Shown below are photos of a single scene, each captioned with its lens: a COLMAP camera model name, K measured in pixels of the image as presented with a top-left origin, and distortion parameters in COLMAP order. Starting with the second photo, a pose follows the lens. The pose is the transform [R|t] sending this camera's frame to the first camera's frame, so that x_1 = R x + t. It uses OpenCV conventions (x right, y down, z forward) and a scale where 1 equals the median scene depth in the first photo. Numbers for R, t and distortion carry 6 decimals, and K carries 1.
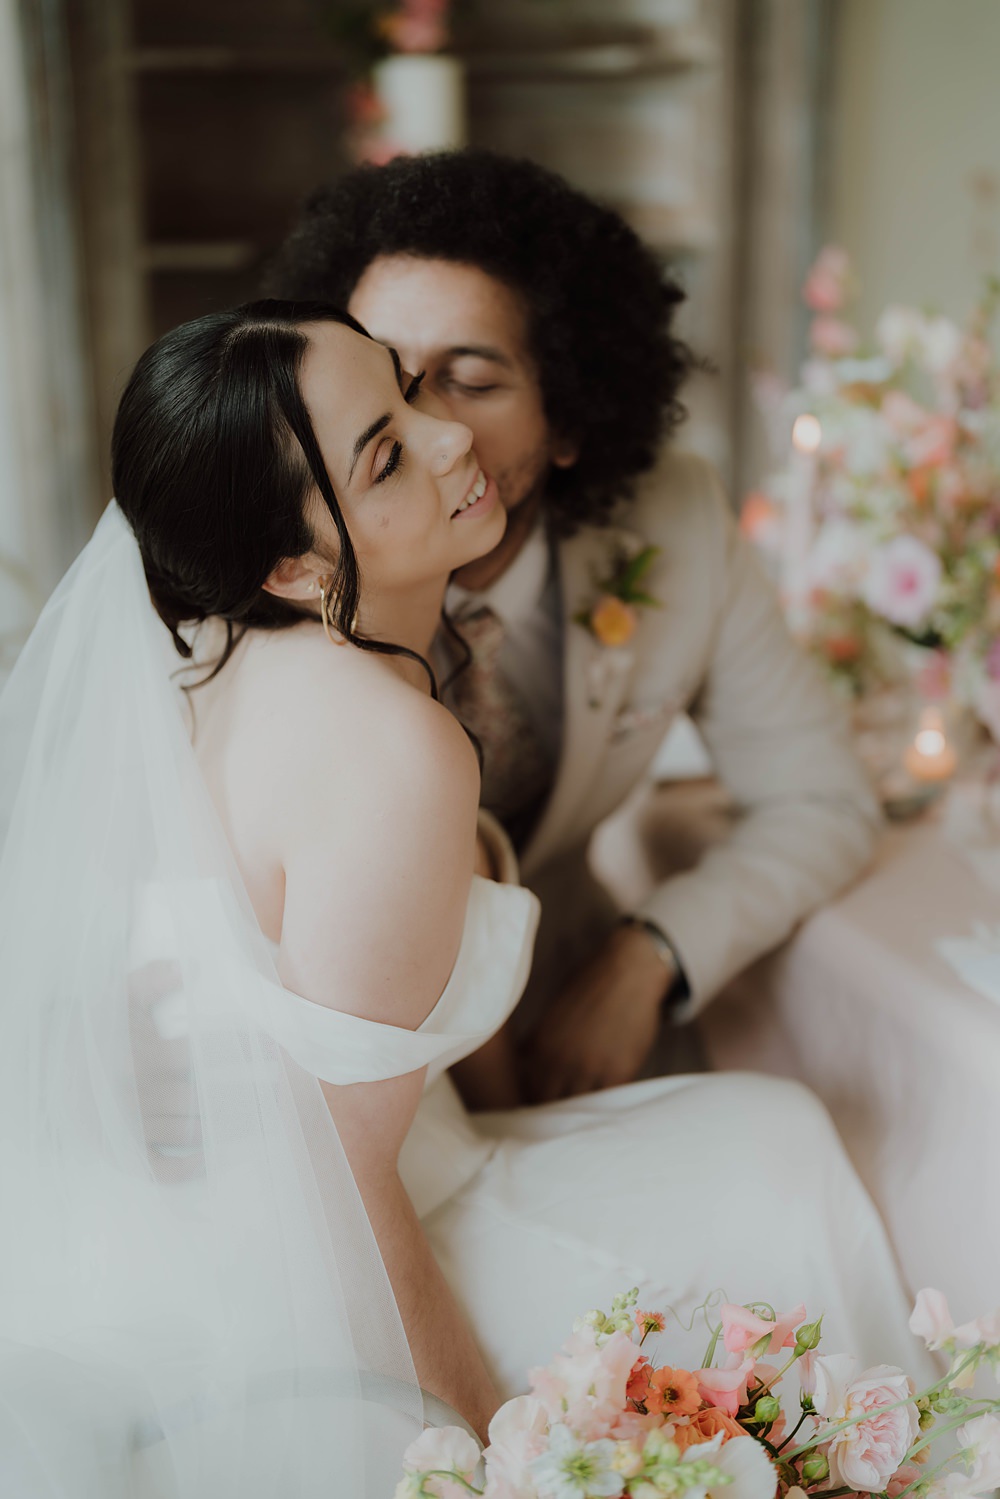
lens RADIAL K [[2179.1, 0, 498.9], [0, 2179.1, 749.5], [0, 0, 1]] dist [0.041633, 0.000000]
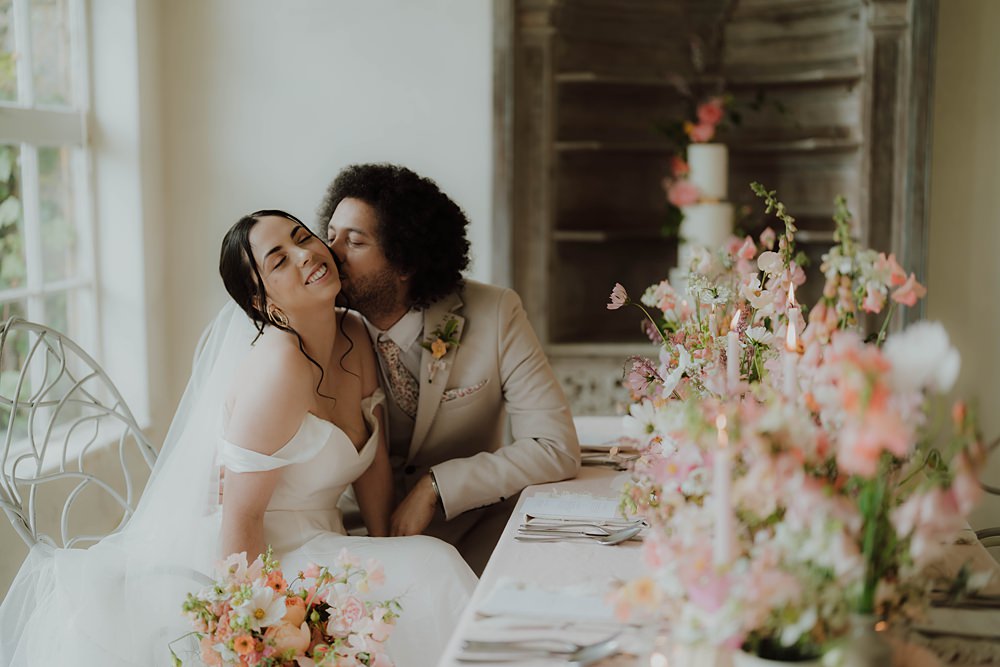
lens RADIAL K [[1453.7, 0, 501.1], [0, 1453.7, 325.1], [0, 0, 1]] dist [0.041633, 0.000000]
pose [[0.865434, 0.053565, -0.498151, 1.010017], [-0.153122, 0.974974, -0.161180, 0.182261], [0.477050, 0.215769, 0.851978, -0.380540]]
